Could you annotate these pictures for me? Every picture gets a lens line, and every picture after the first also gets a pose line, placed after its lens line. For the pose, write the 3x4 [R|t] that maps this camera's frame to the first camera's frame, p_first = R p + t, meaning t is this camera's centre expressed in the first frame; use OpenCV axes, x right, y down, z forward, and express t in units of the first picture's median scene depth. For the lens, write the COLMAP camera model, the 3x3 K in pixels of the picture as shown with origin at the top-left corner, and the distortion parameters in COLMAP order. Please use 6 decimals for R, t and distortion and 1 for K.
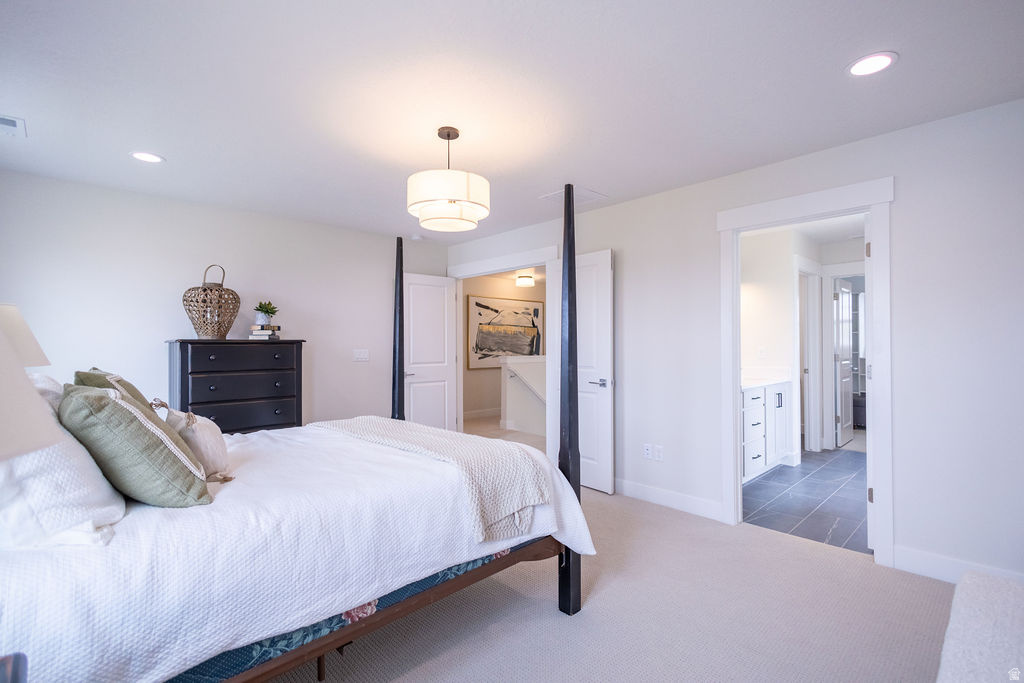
lens RADIAL K [[470.0, 0, 506.2], [0, 470.0, 337.8], [0, 0, 1]] dist [0.011358, -0.000594]
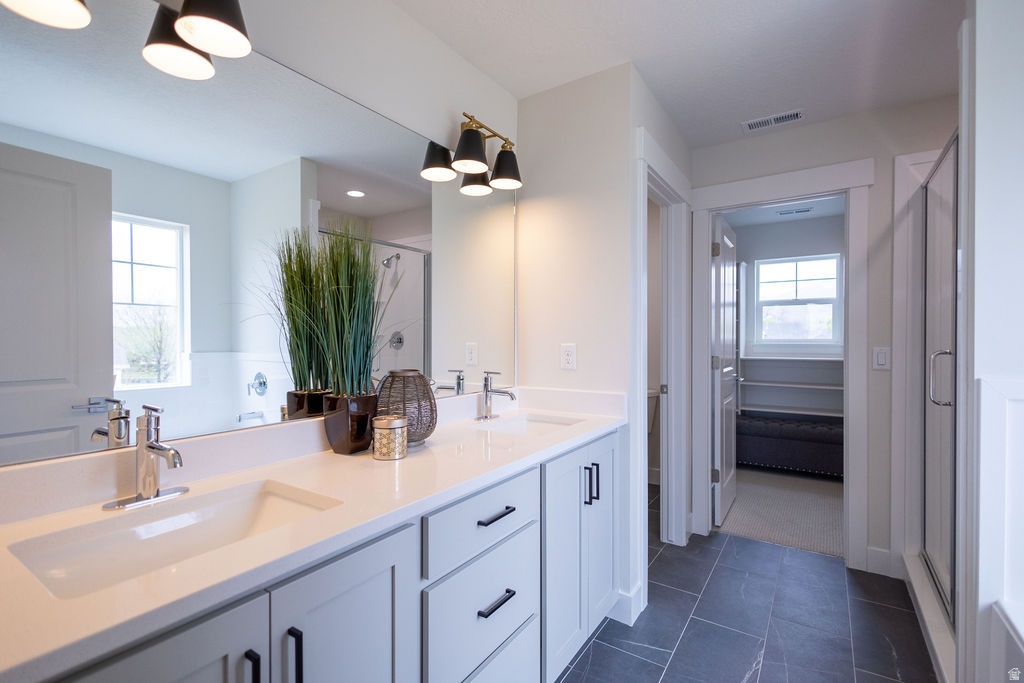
lens RADIAL K [[470.0, 0, 513.5], [0, 470.0, 339.8], [0, 0, 1]] dist [0.011358, -0.000594]
pose [[0.979492, -0.006970, 0.201362, 0.289876], [0.001828, 0.999668, 0.025712, -0.003434], [-0.201474, -0.024817, 0.979179, 0.412773]]
